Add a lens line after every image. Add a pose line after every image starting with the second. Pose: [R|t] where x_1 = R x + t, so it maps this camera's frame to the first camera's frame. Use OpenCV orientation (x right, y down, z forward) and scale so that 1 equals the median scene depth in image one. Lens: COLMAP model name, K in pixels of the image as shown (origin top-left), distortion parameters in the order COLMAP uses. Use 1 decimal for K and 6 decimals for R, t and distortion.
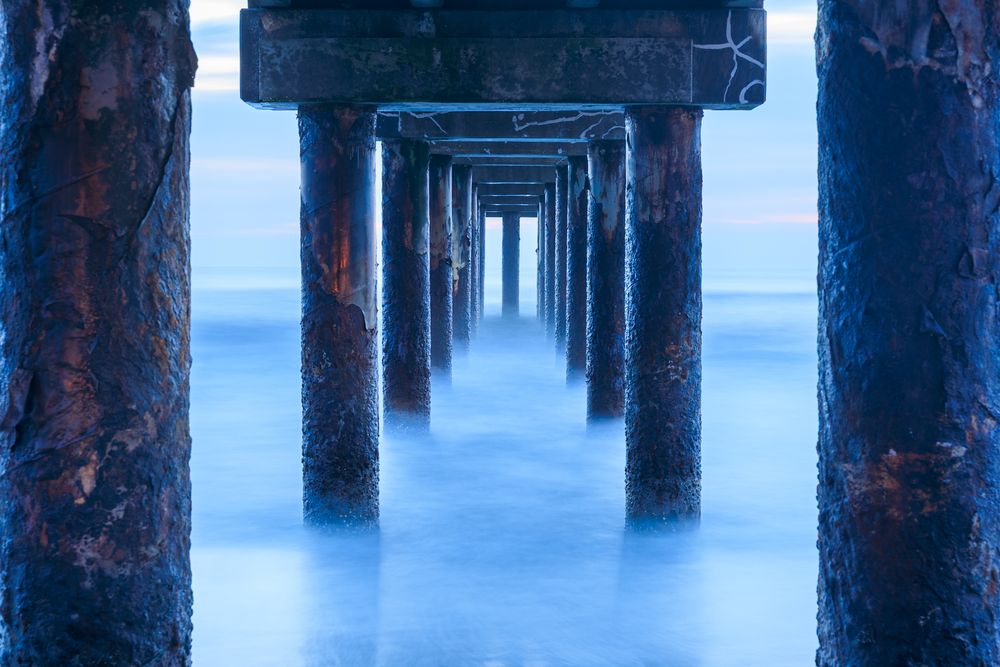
lens RADIAL K [[2001.3, 0, 500.0], [0, 2001.3, 333.5], [0, 0, 1]] dist [0.047886, -0.431277]
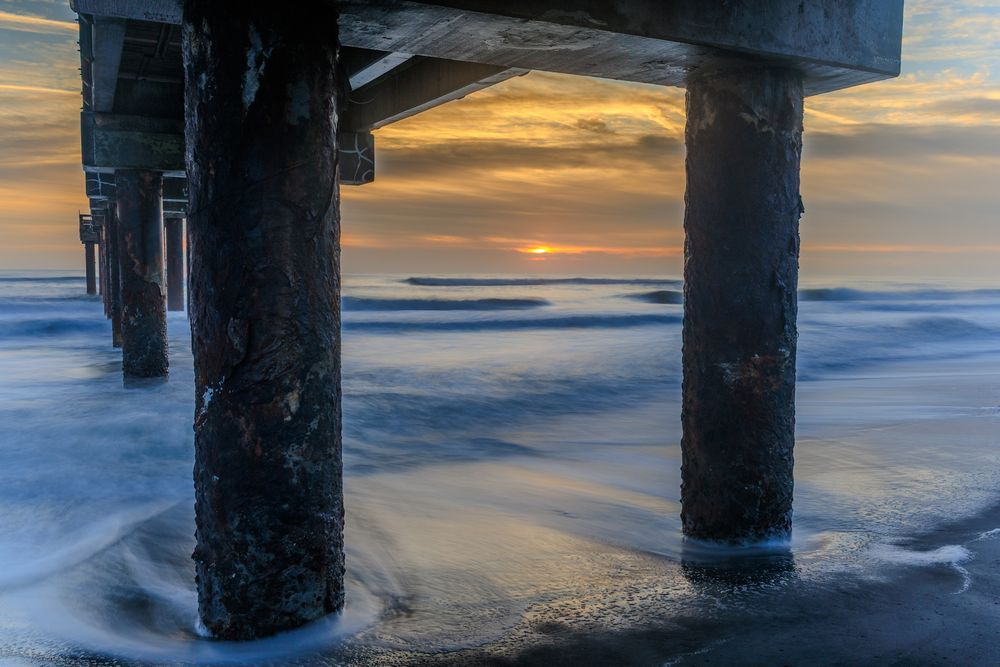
lens RADIAL K [[838.2, 0, 500.0], [0, 838.2, 333.5], [0, 0, 1]] dist [0.019109, -0.001260]
pose [[0.897890, -0.029757, 0.439213, -0.323284], [0.011547, 0.998961, 0.044075, 0.005387], [-0.440069, -0.034503, 0.897301, 0.446291]]
